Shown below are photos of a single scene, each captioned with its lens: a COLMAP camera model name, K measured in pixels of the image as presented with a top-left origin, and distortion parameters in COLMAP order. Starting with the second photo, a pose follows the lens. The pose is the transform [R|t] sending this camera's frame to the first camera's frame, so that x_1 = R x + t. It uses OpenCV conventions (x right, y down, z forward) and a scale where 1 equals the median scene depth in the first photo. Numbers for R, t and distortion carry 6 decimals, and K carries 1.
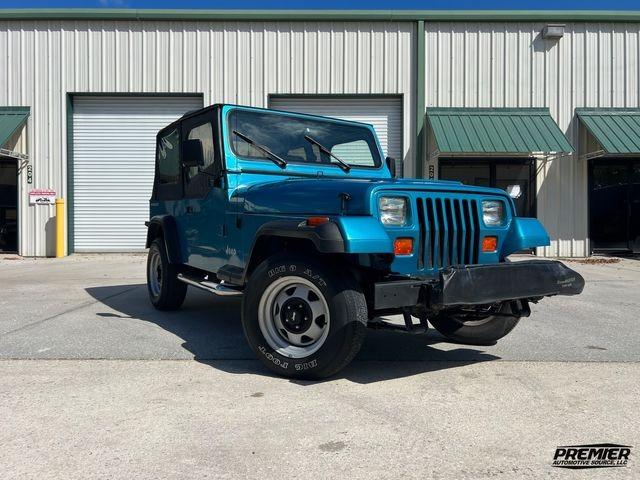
lens RADIAL K [[480.9, 0, 316.5], [0, 480.9, 235.2], [0, 0, 1]] dist [0.039631, -0.048274]
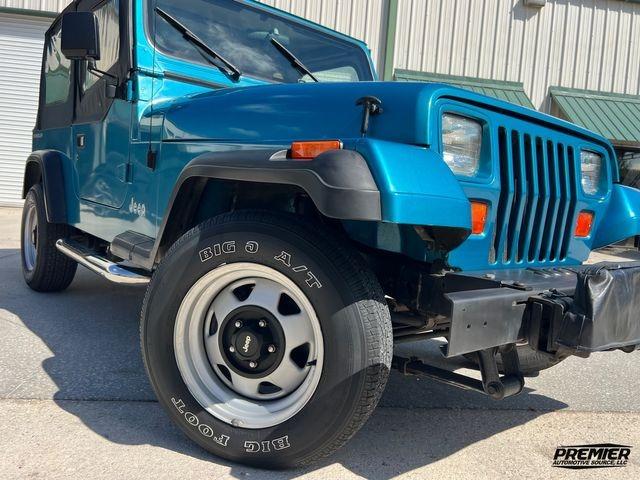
lens RADIAL K [[480.9, 0, 316.5], [0, 480.9, 235.2], [0, 0, 1]] dist [0.039631, -0.048274]
pose [[0.989650, 0.062391, 0.129230, -0.034866], [-0.069430, 0.996298, 0.050696, 0.020133], [-0.125589, -0.059144, 0.990318, 0.373028]]
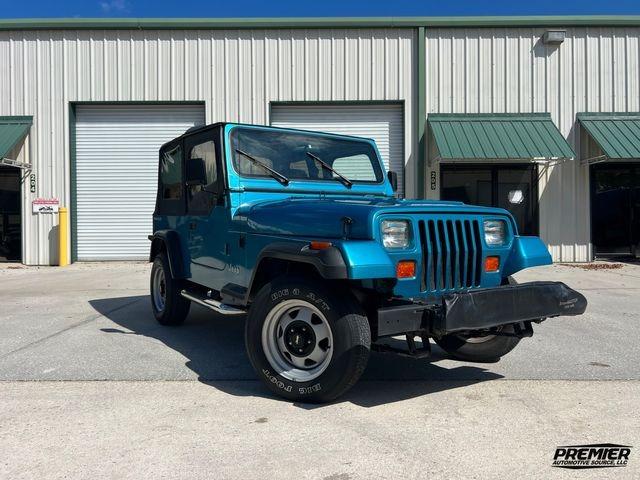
lens RADIAL K [[480.9, 0, 316.5], [0, 480.9, 235.2], [0, 0, 1]] dist [0.039631, -0.048274]
pose [[0.999965, -0.007070, -0.004362, -0.000804], [0.007055, 0.999970, -0.003324, -0.033635], [0.004385, 0.003293, 0.999985, -0.004093]]
